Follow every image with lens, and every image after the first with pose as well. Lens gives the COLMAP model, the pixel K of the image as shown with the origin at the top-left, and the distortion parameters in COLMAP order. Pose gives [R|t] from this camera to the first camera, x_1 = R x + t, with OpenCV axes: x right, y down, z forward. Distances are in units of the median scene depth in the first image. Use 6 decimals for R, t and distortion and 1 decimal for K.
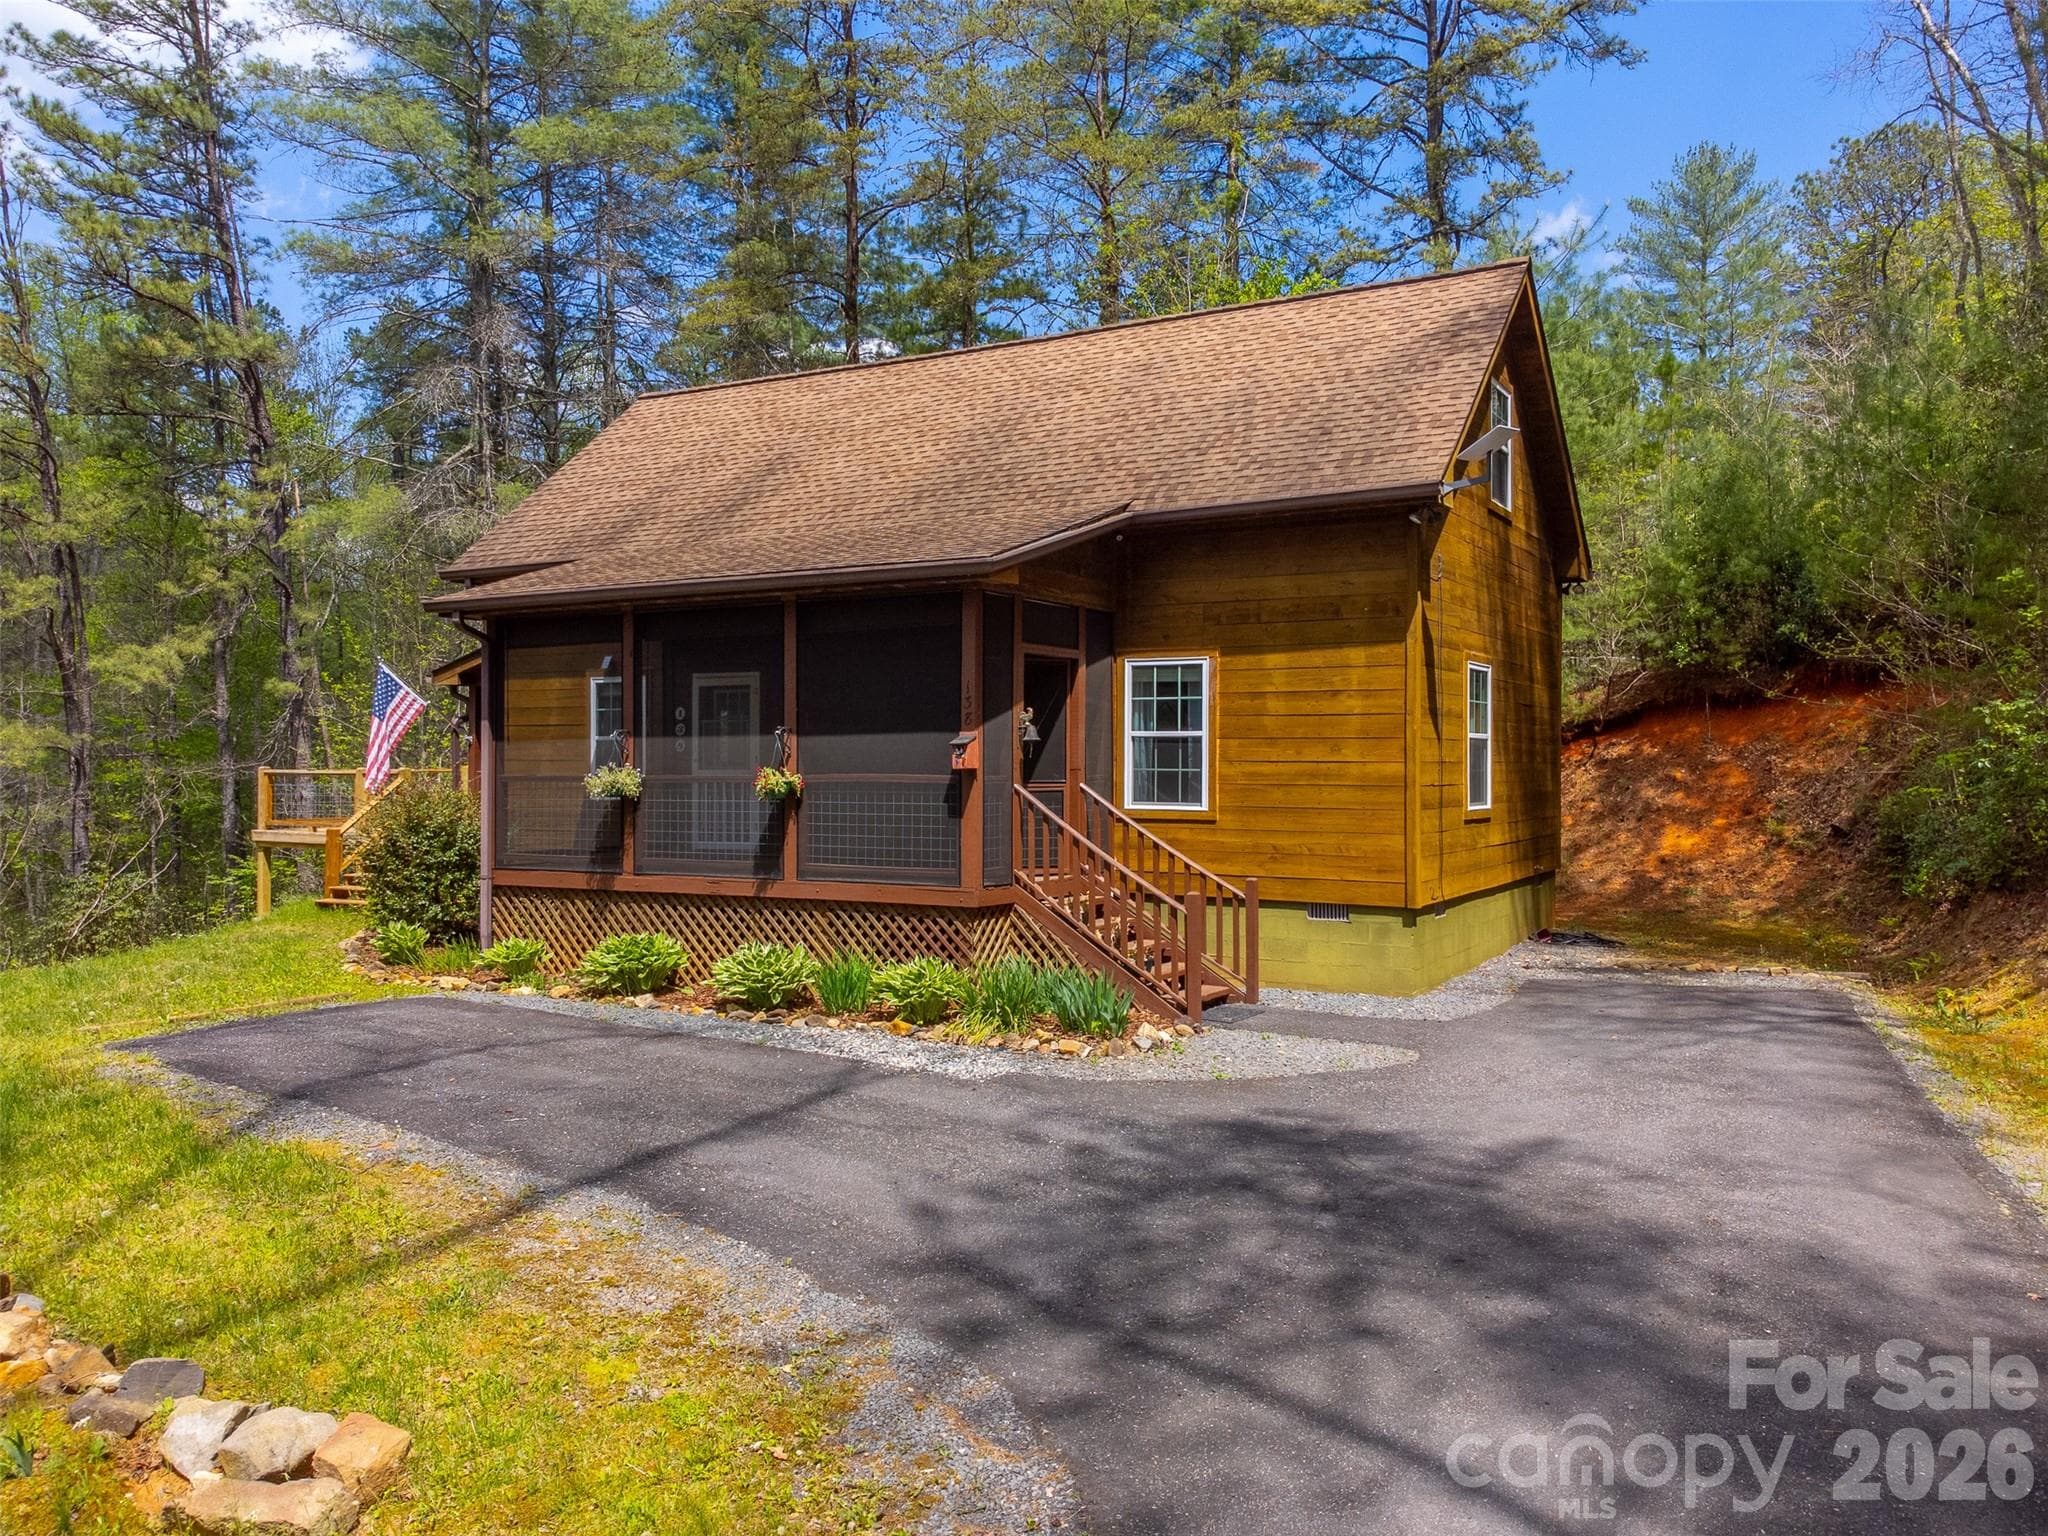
lens RADIAL K [[1590.5, 0, 1002.5], [0, 1590.5, 764.8], [0, 0, 1]] dist [-0.000897, 0.021291]
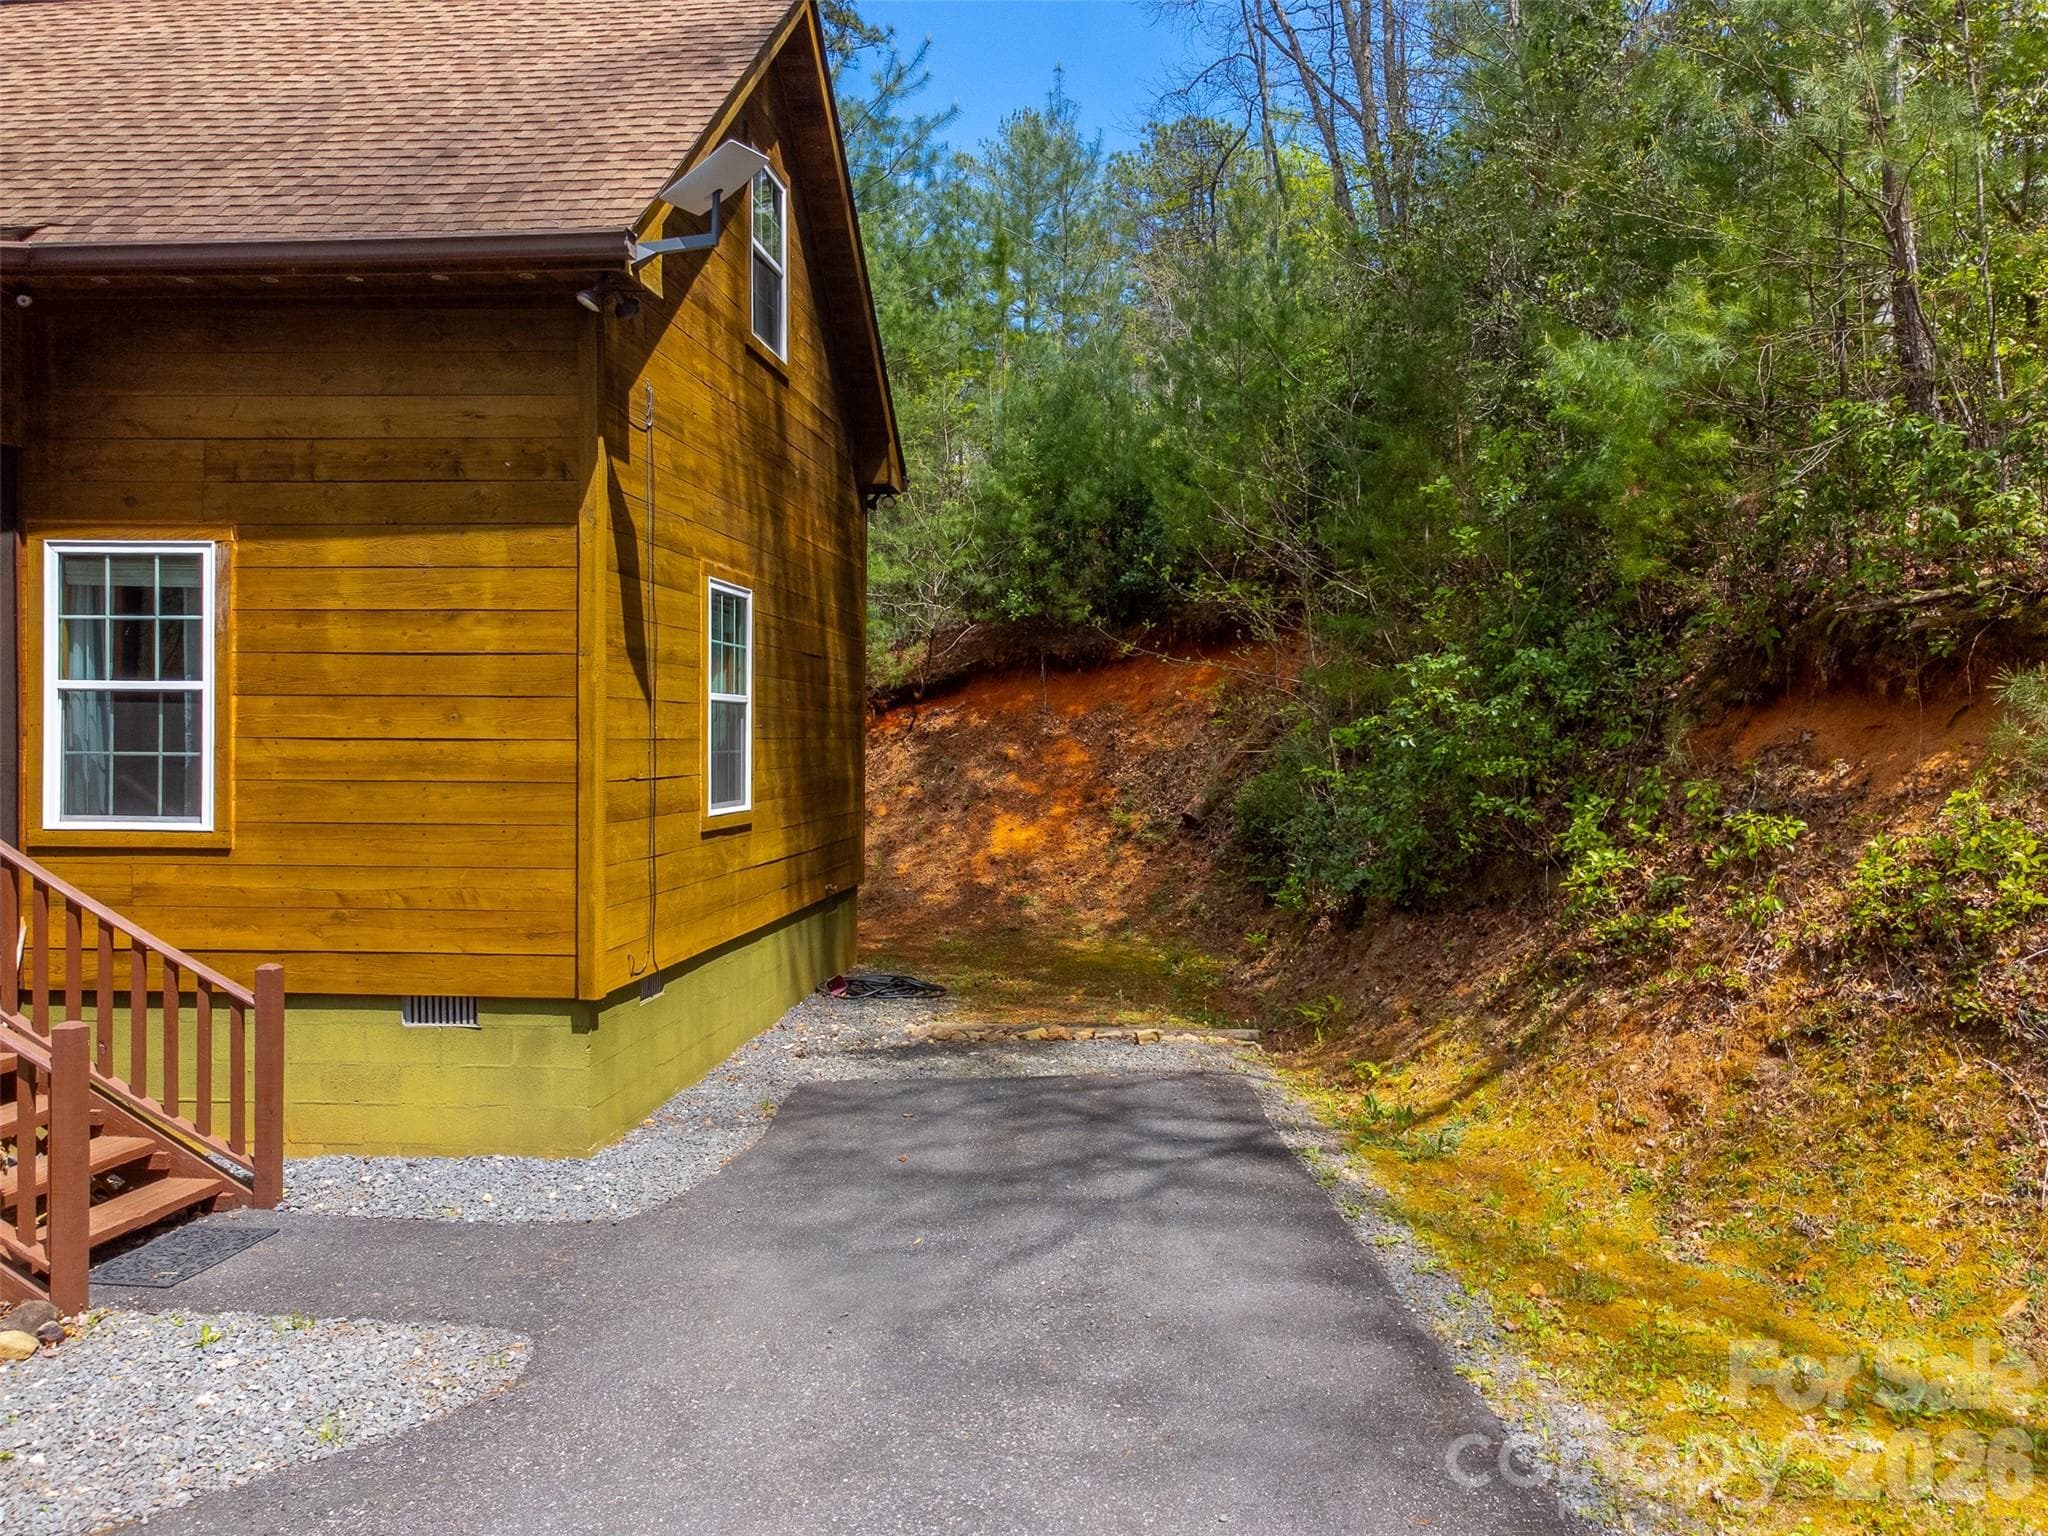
lens RADIAL K [[1602.5, 0, 1096.7], [0, 1602.5, 740.1], [0, 0, 1]] dist [0.002021, 0.033476]
pose [[0.895720, 0.000552, 0.444617, 0.149613], [-0.001894, 0.999995, 0.002573, -0.003013], [-0.444614, -0.003147, 0.895717, 0.369909]]
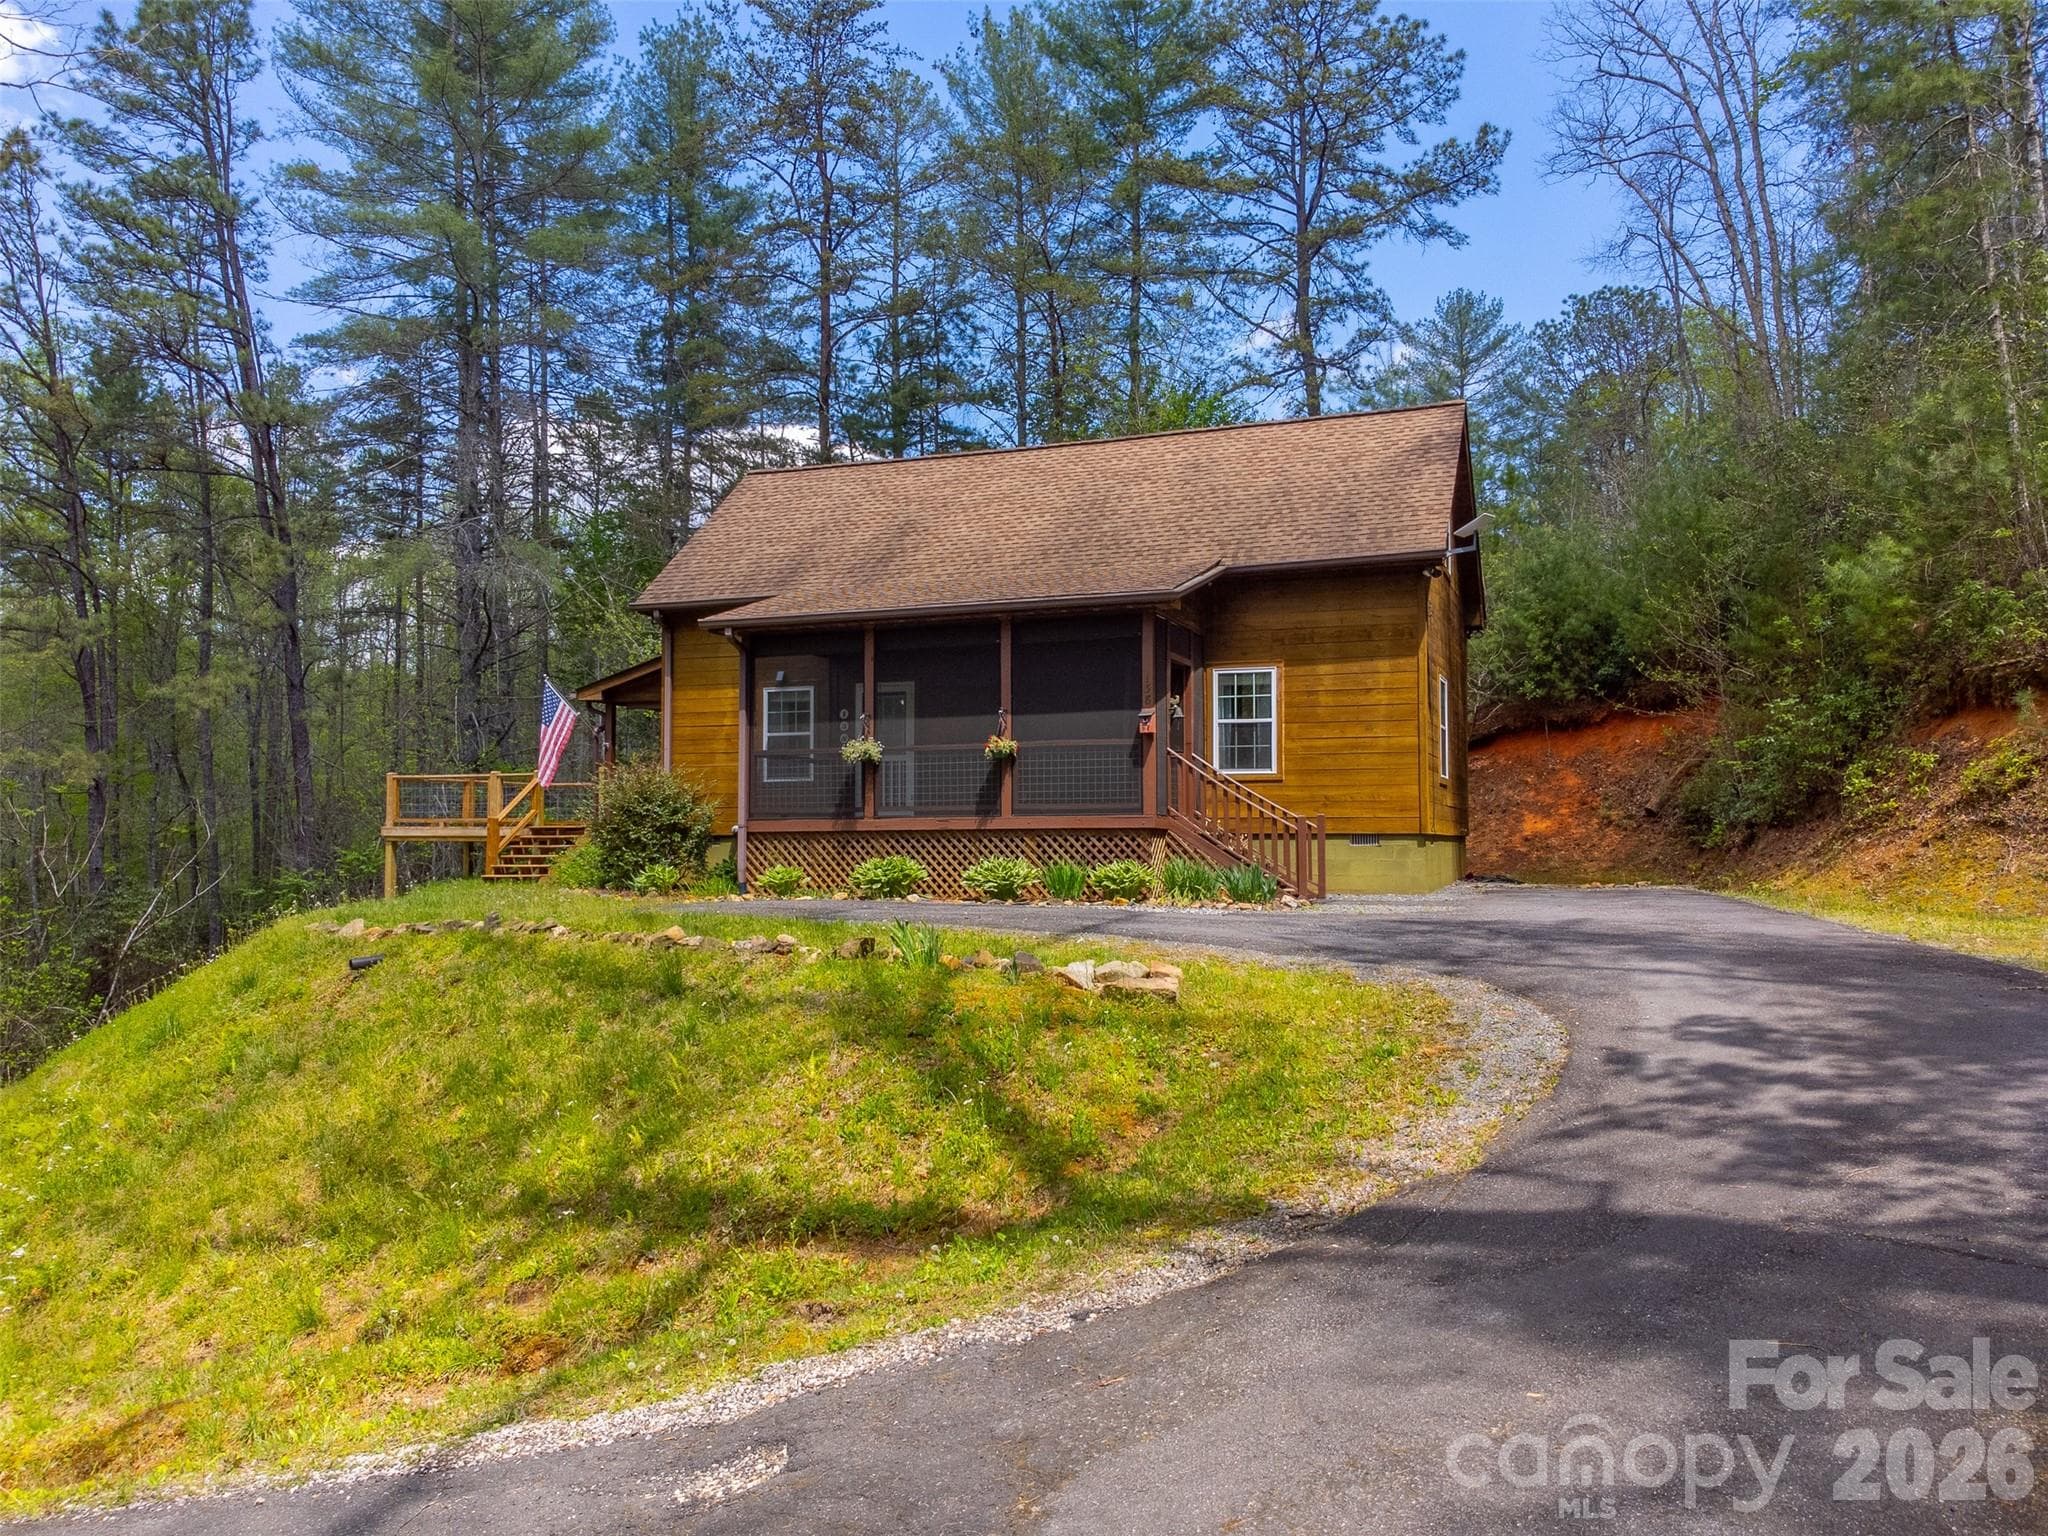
lens RADIAL K [[1560.8, 0, 1024.0], [0, 1560.8, 768.0], [0, 0, 1]] dist [0.005877, 0.011020]
pose [[0.986550, 0.005563, 0.163367, -0.316107], [0.002274, 0.998857, -0.047749, 0.087879], [-0.163446, 0.047478, 0.985409, -0.343199]]
